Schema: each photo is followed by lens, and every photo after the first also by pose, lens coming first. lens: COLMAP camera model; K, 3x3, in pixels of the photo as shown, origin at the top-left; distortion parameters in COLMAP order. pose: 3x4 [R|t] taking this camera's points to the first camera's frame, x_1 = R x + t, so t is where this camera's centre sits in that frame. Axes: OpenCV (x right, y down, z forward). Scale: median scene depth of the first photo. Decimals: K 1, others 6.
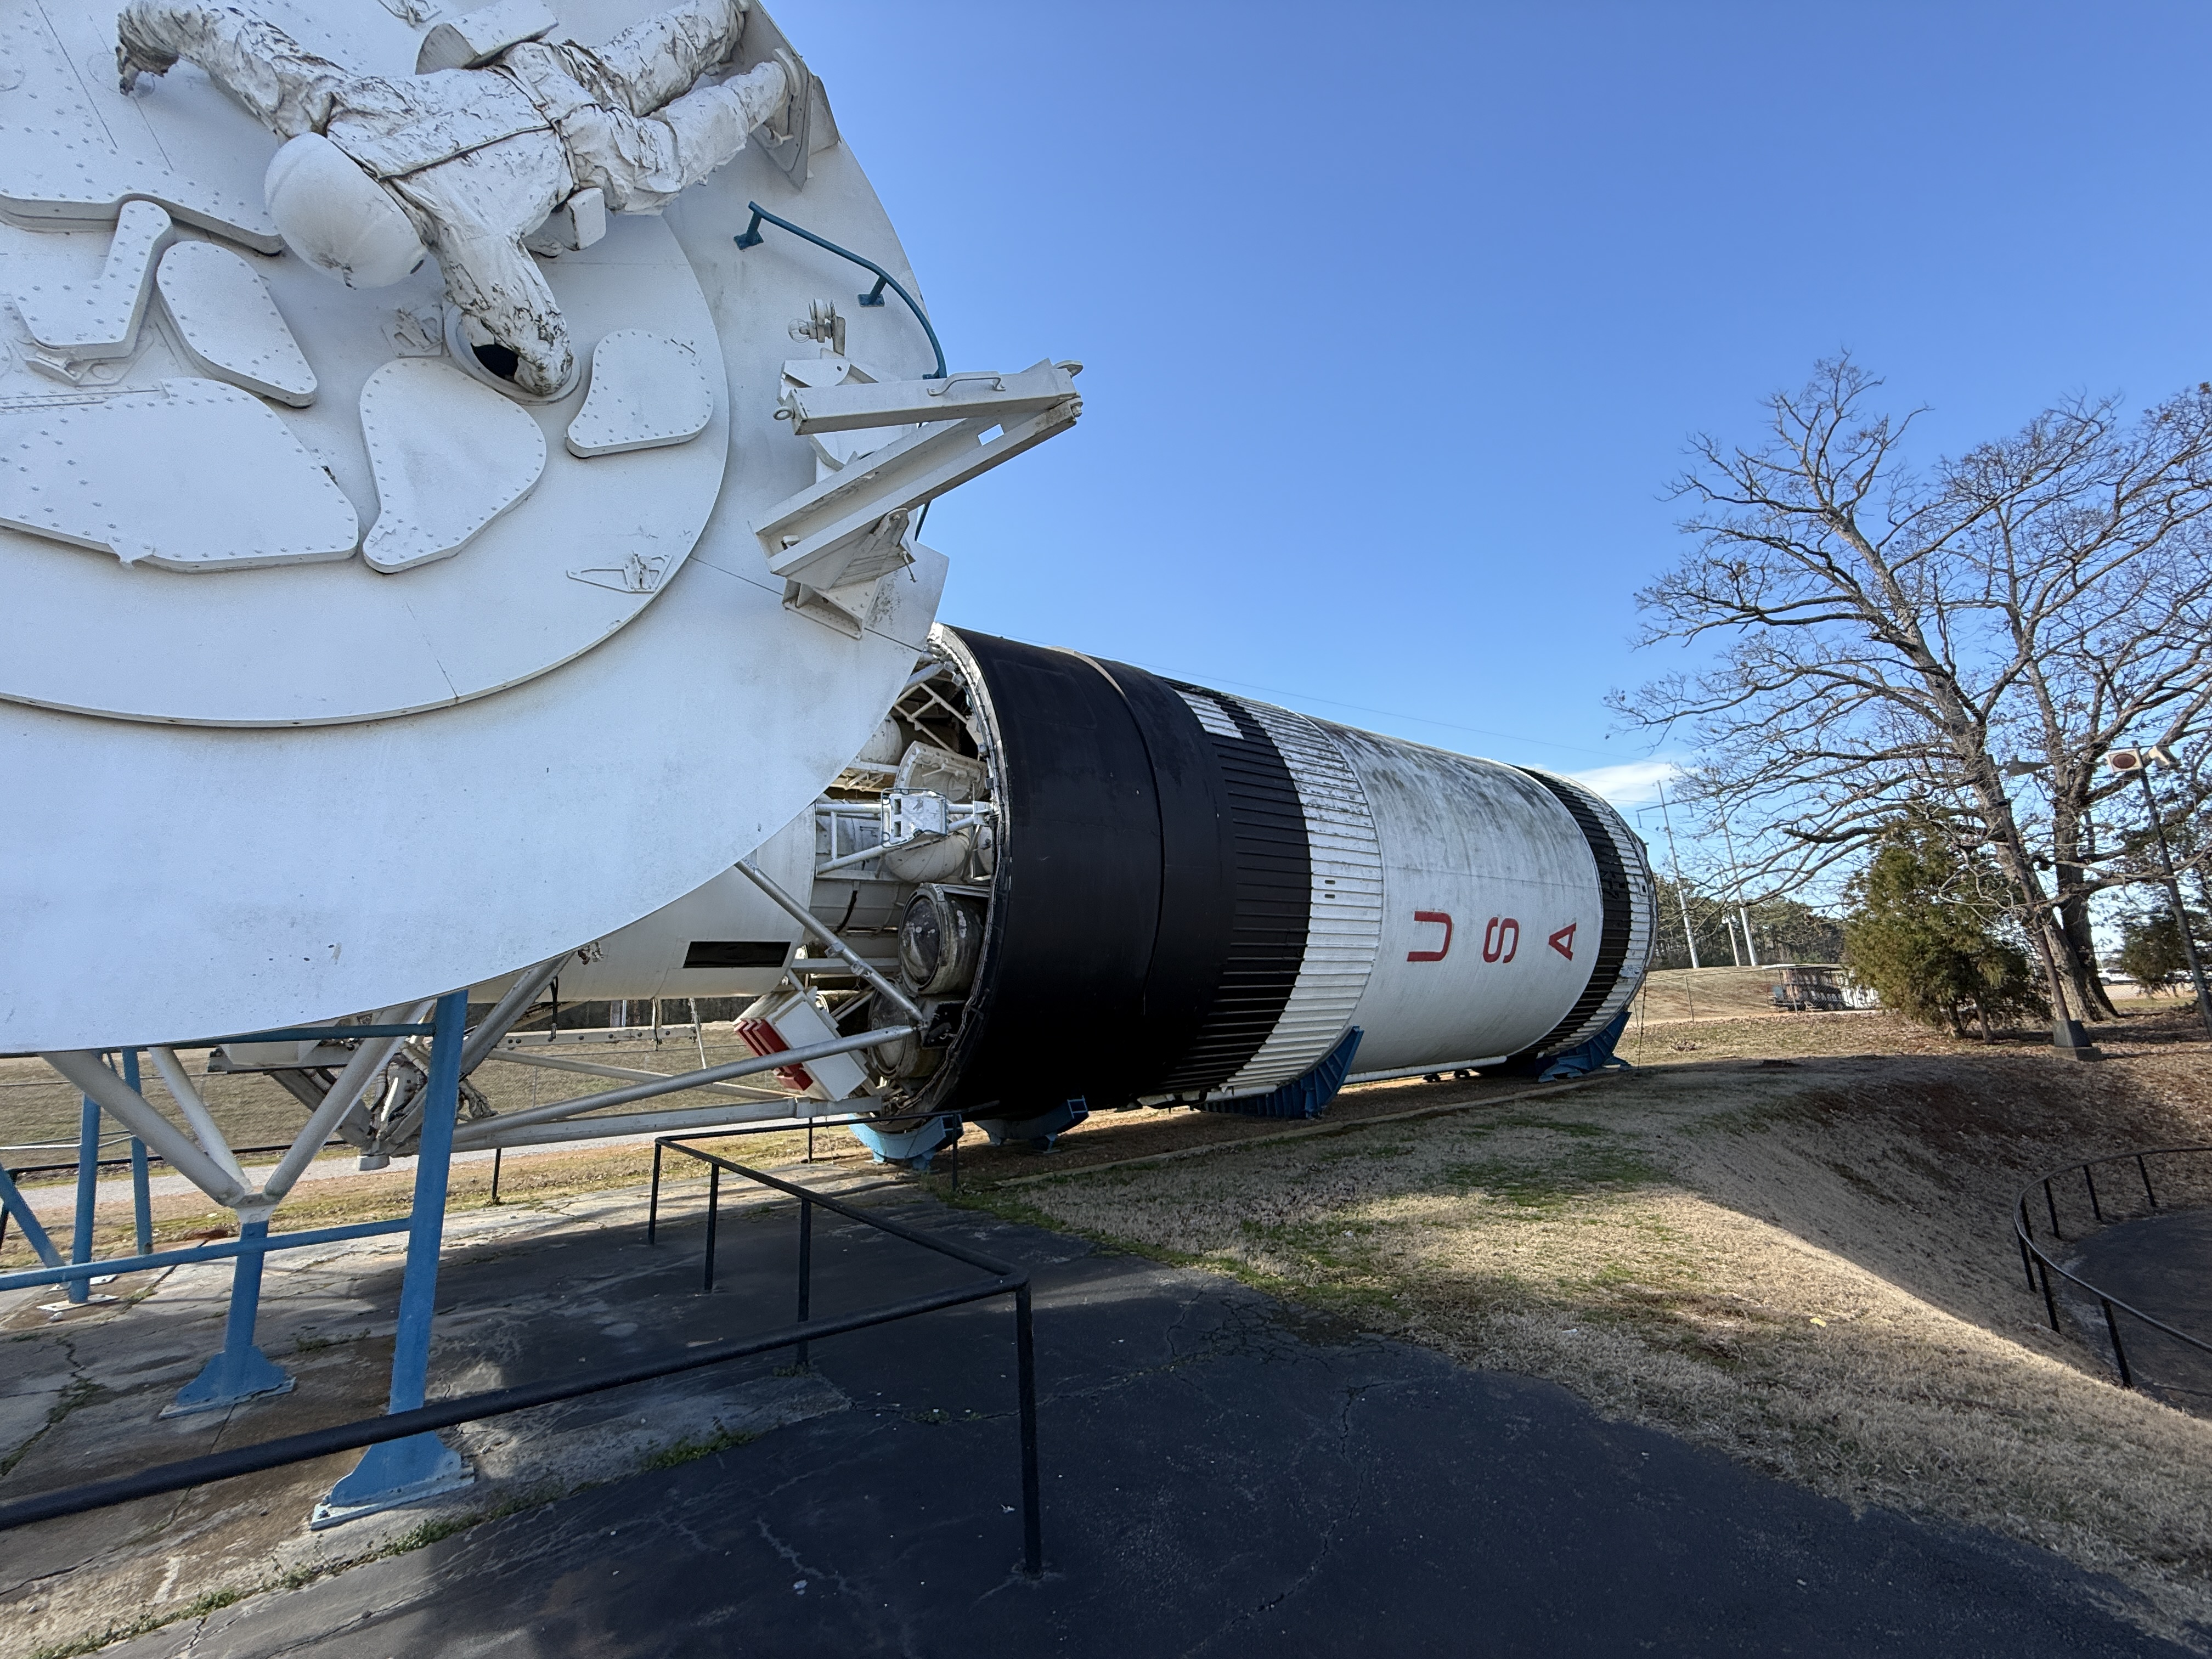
lens RADIAL K [[893.2, 0, 1085.3], [0, 893.2, 800.6], [0, 0, 1]] dist [0.000978, 0.000300]
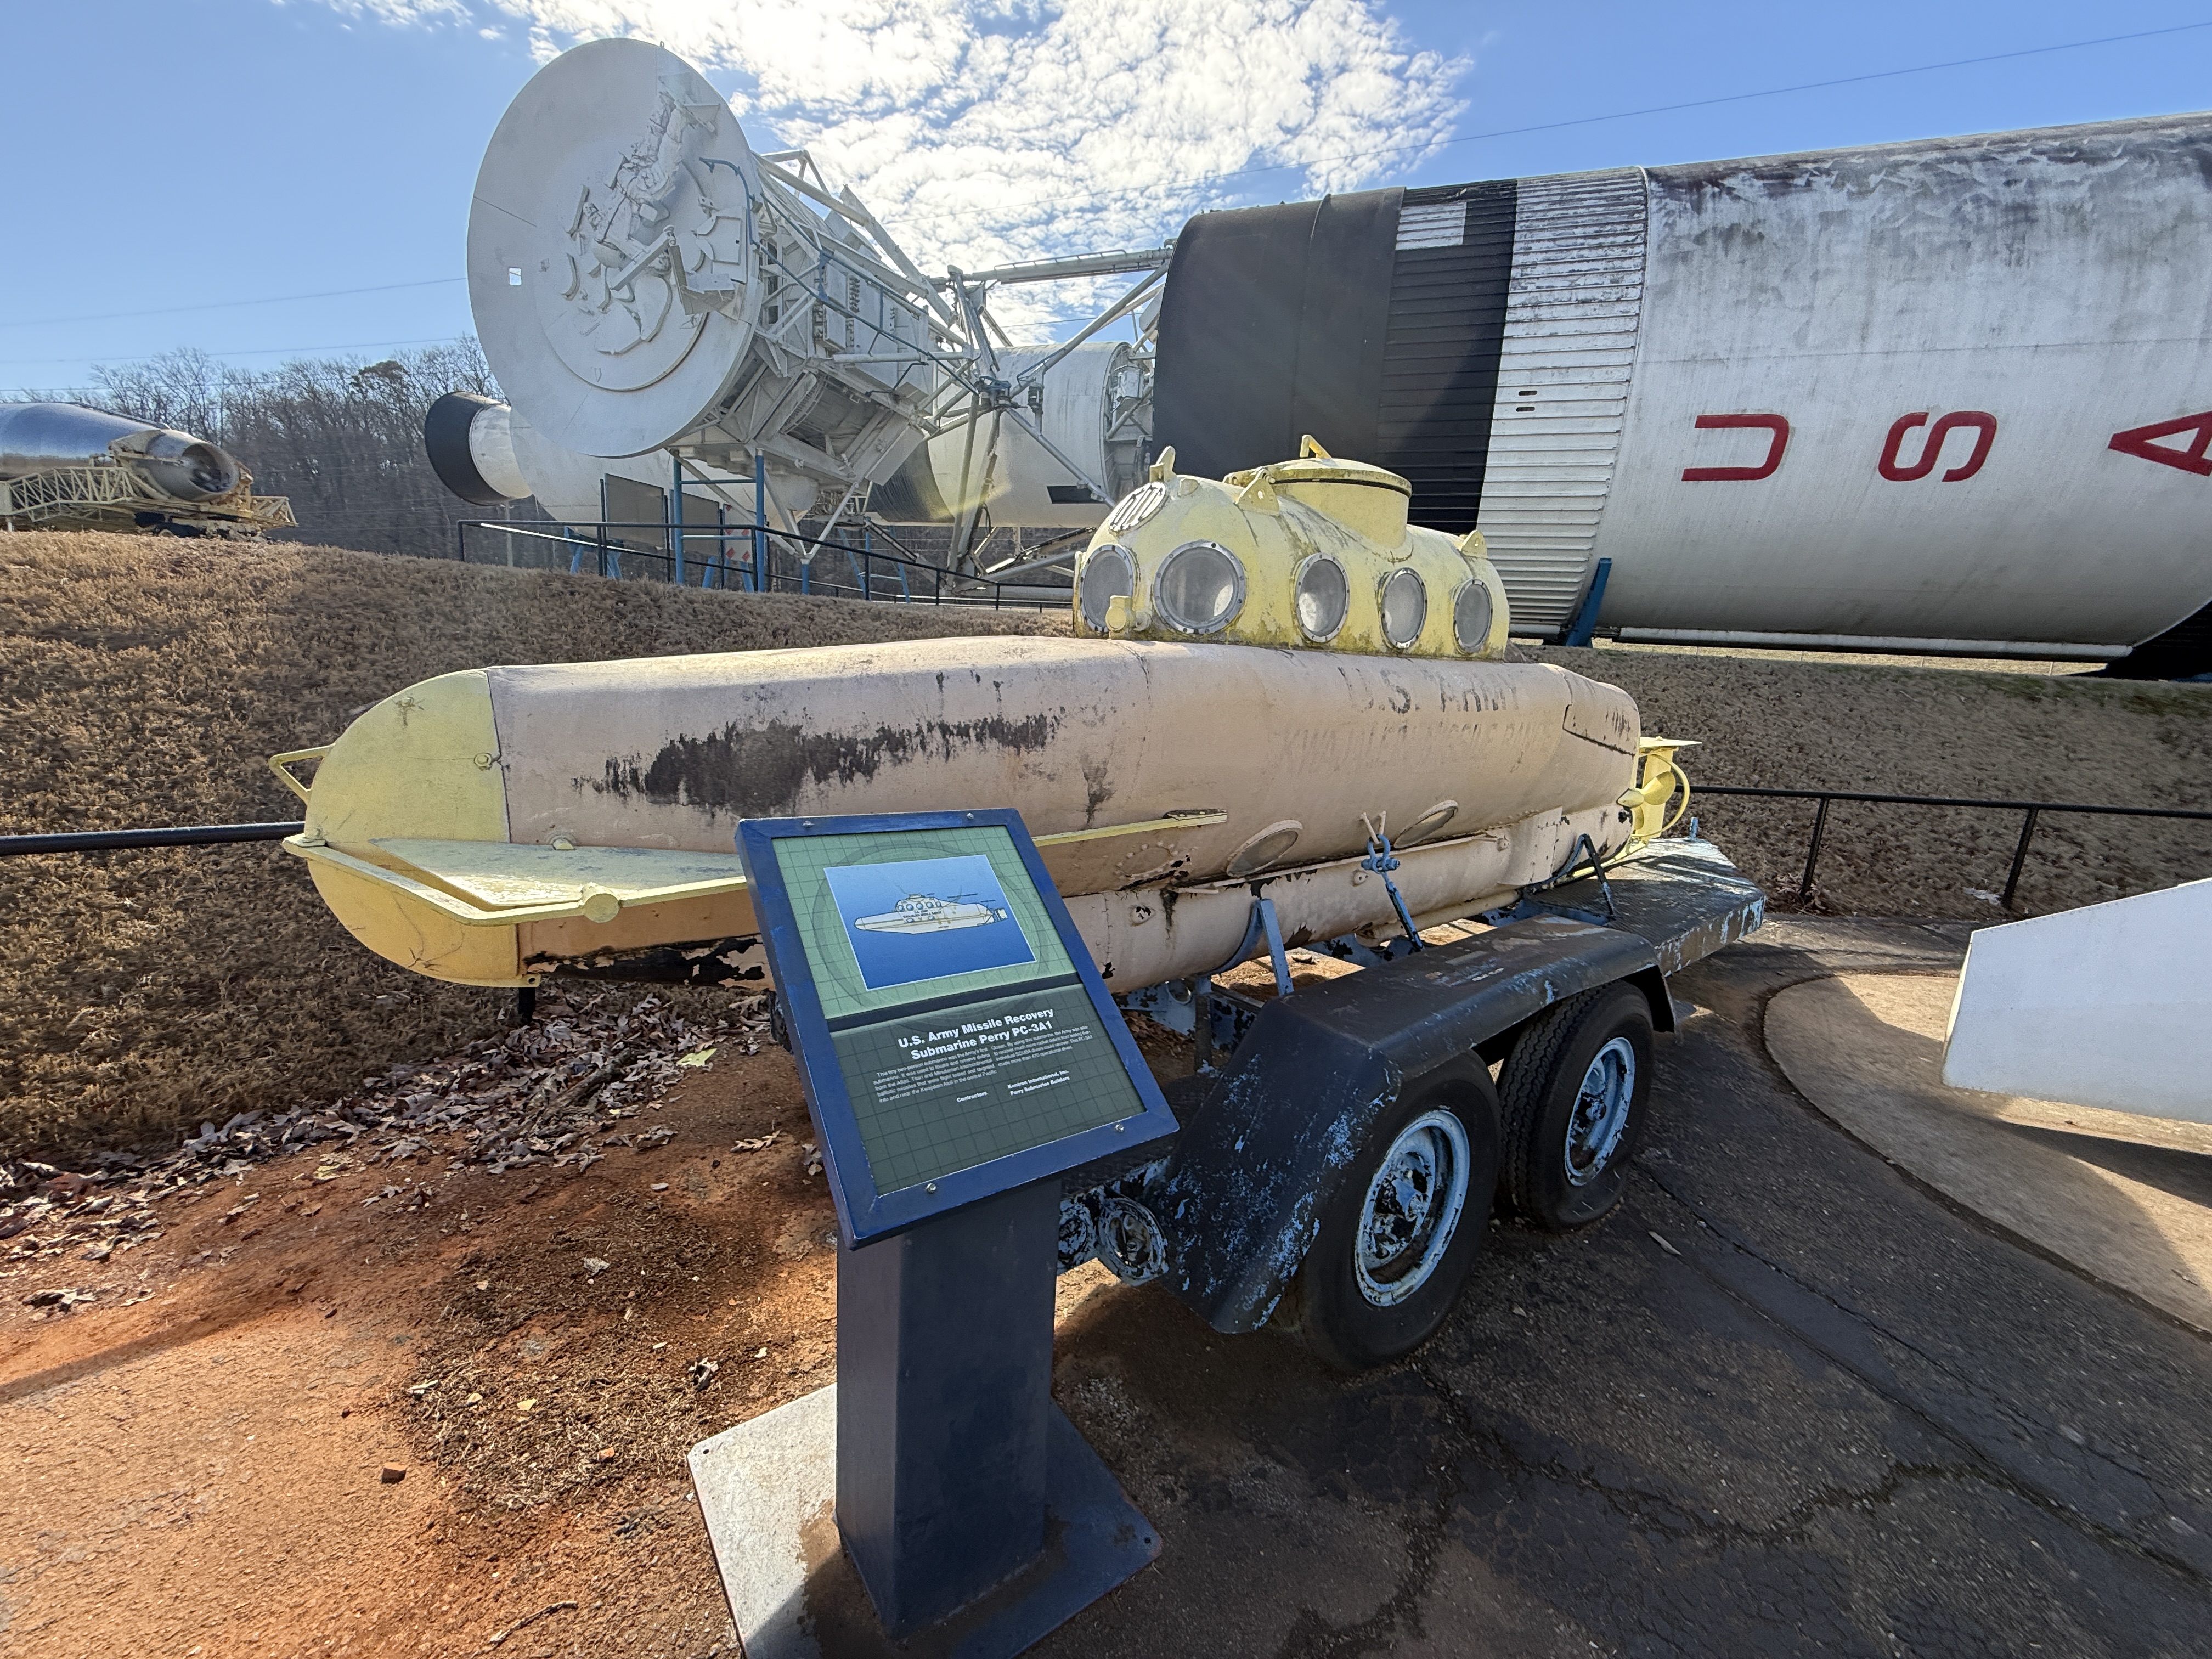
lens RADIAL K [[872.4, 0, 1106.0], [0, 872.4, 829.5], [0, 0, 1]] dist [-0.001560, -0.000055]
pose [[0.549544, 0.236418, -0.801317, 0.811770], [0.114857, 0.928641, 0.352752, 0.132655], [0.827532, -0.285890, 0.483174, 0.040134]]
